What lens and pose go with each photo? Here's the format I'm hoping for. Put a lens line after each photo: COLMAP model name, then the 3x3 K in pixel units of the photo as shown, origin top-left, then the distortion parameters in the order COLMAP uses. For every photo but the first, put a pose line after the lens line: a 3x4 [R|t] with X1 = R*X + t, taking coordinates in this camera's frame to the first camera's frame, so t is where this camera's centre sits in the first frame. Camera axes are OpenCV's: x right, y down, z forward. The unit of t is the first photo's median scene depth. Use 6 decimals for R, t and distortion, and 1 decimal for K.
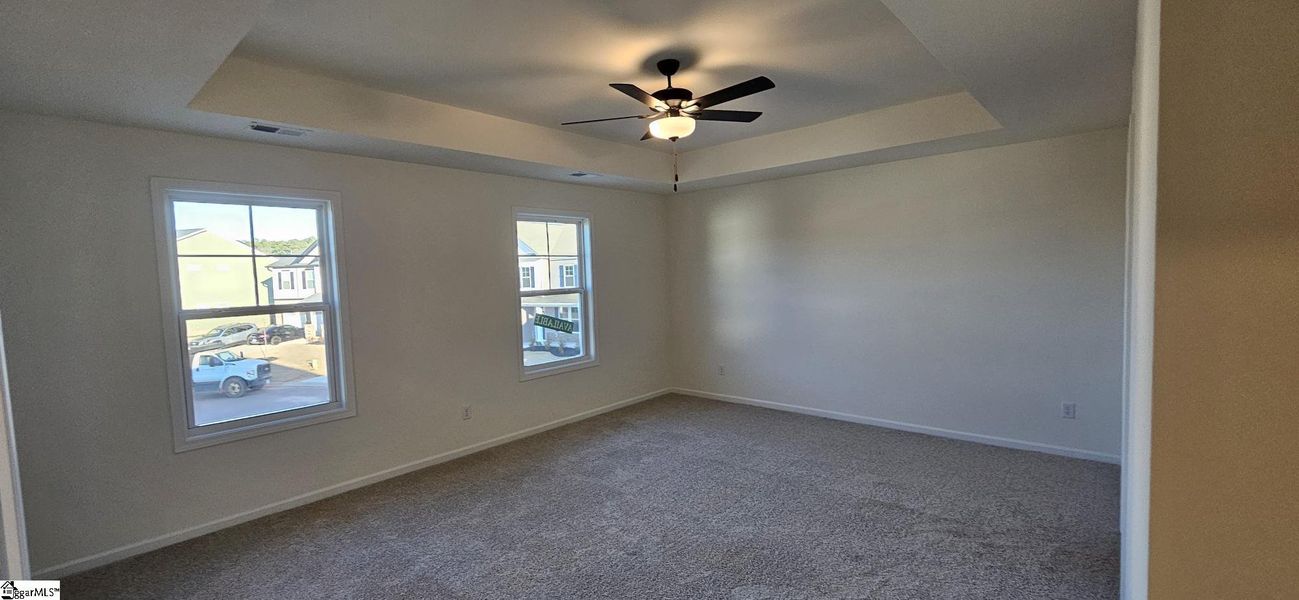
lens RADIAL K [[546.0, 0, 651.5], [0, 546.0, 302.7], [0, 0, 1]] dist [-0.007207, -0.000393]
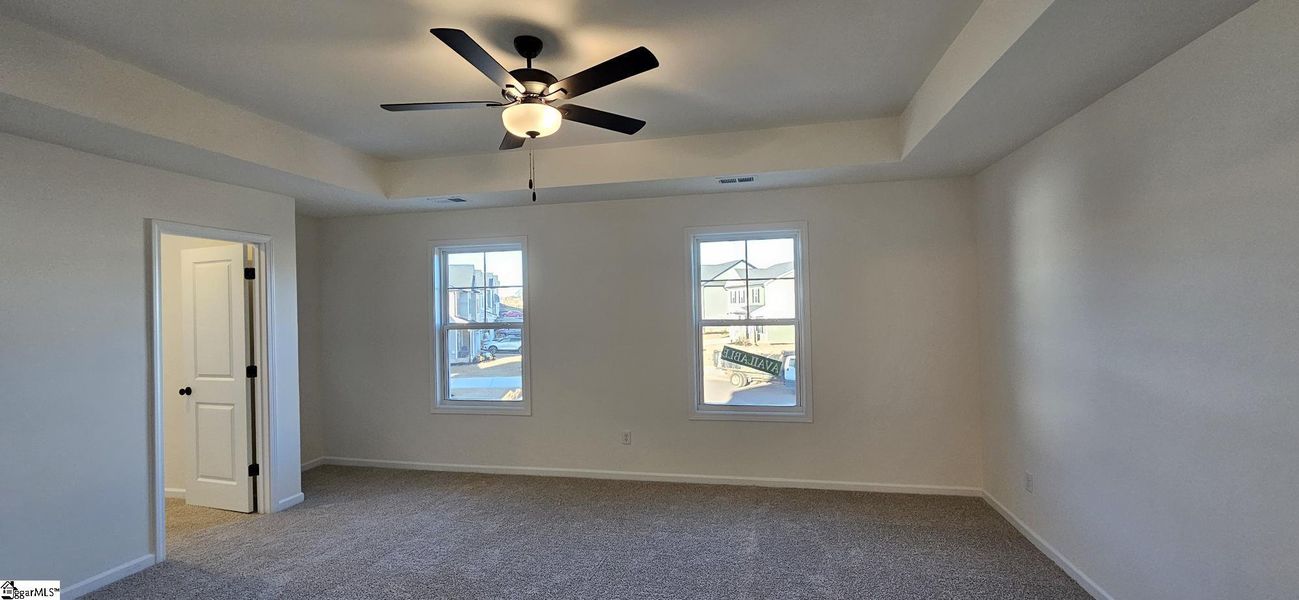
lens RADIAL K [[502.9, 0, 652.0], [0, 502.9, 299.4], [0, 0, 1]] dist [0.000854, -0.000001]
pose [[0.482145, 0.013834, -0.875982, 0.420514], [-0.043688, 0.999011, -0.008269, -0.041725], [0.875001, 0.042257, 0.482273, 0.491050]]
